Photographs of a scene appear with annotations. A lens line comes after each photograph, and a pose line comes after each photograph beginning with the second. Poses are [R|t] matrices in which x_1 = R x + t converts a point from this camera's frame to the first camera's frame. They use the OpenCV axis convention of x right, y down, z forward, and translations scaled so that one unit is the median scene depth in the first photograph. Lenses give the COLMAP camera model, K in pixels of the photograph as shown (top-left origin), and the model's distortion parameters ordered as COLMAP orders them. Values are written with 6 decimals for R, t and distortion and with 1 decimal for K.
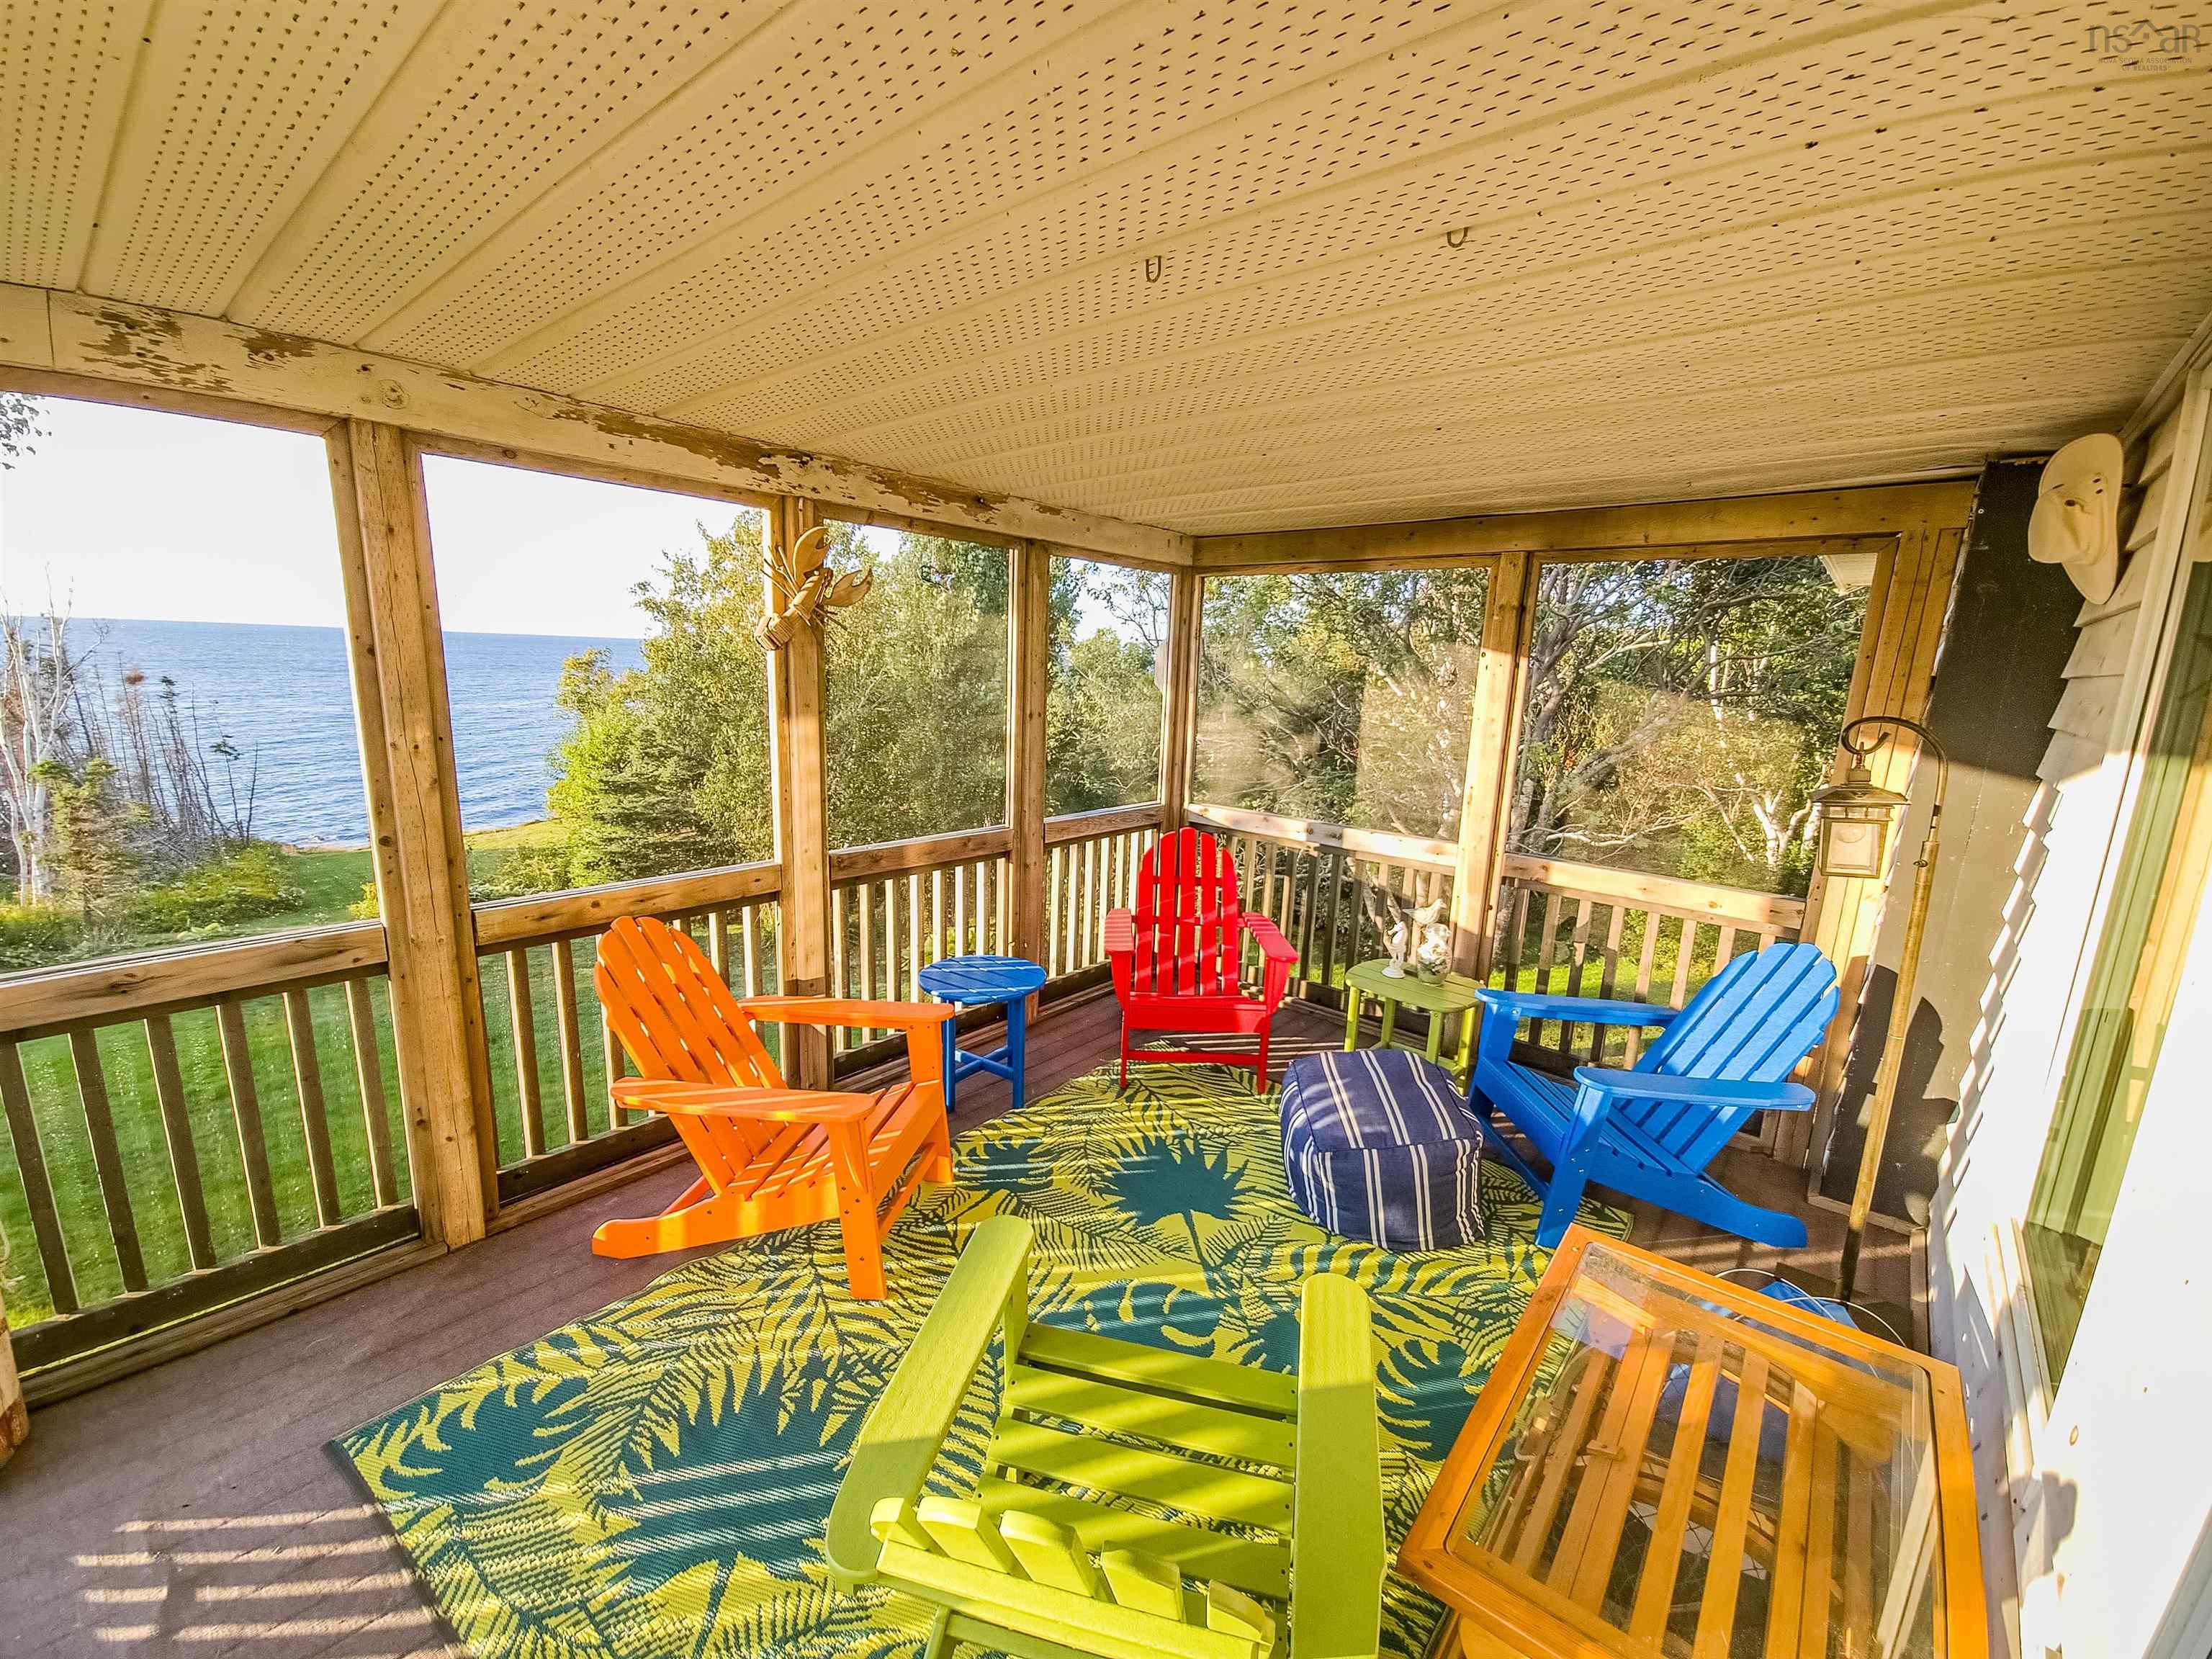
lens RADIAL K [[914.6, 0, 1102.8], [0, 914.6, 843.4], [0, 0, 1]] dist [0.012204, -0.000303]
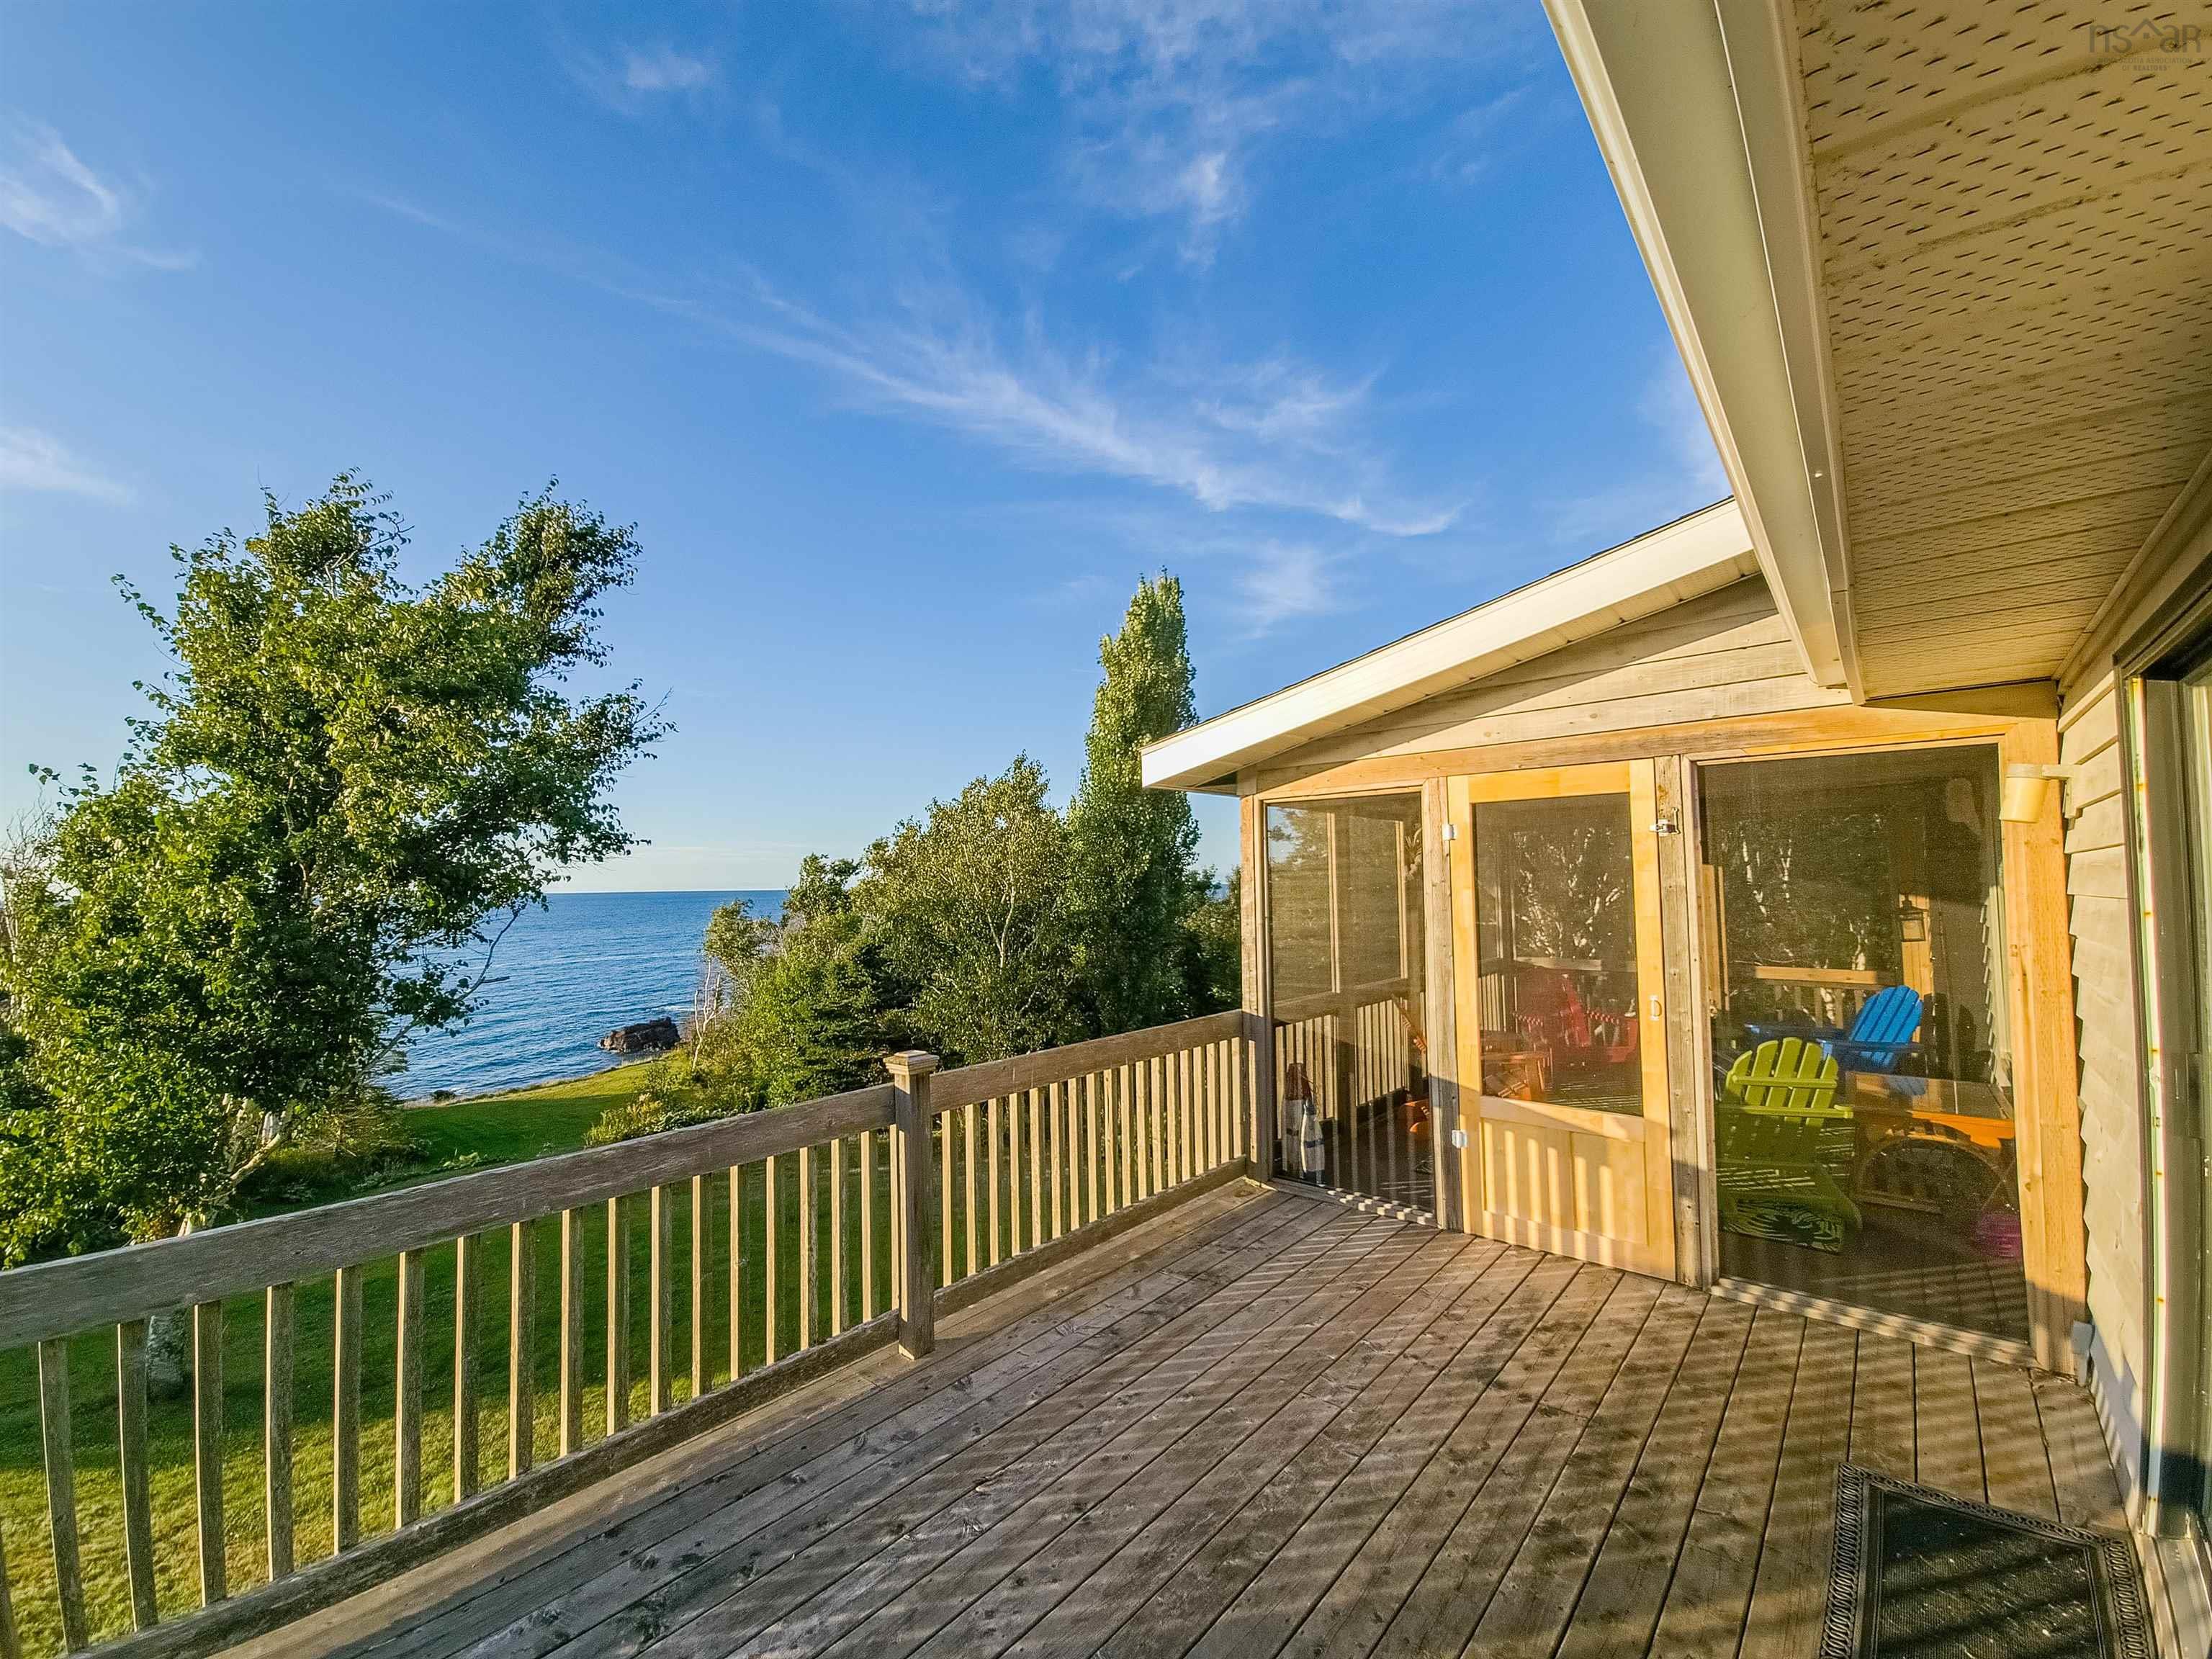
lens RADIAL K [[914.6, 0, 1106.2], [0, 914.6, 833.9], [0, 0, 1]] dist [0.012204, -0.000303]
pose [[0.998567, -0.053347, 0.004339, -0.194703], [0.052695, 0.965663, -0.254396, 0.038548], [0.009381, 0.254260, 0.967090, -0.215348]]
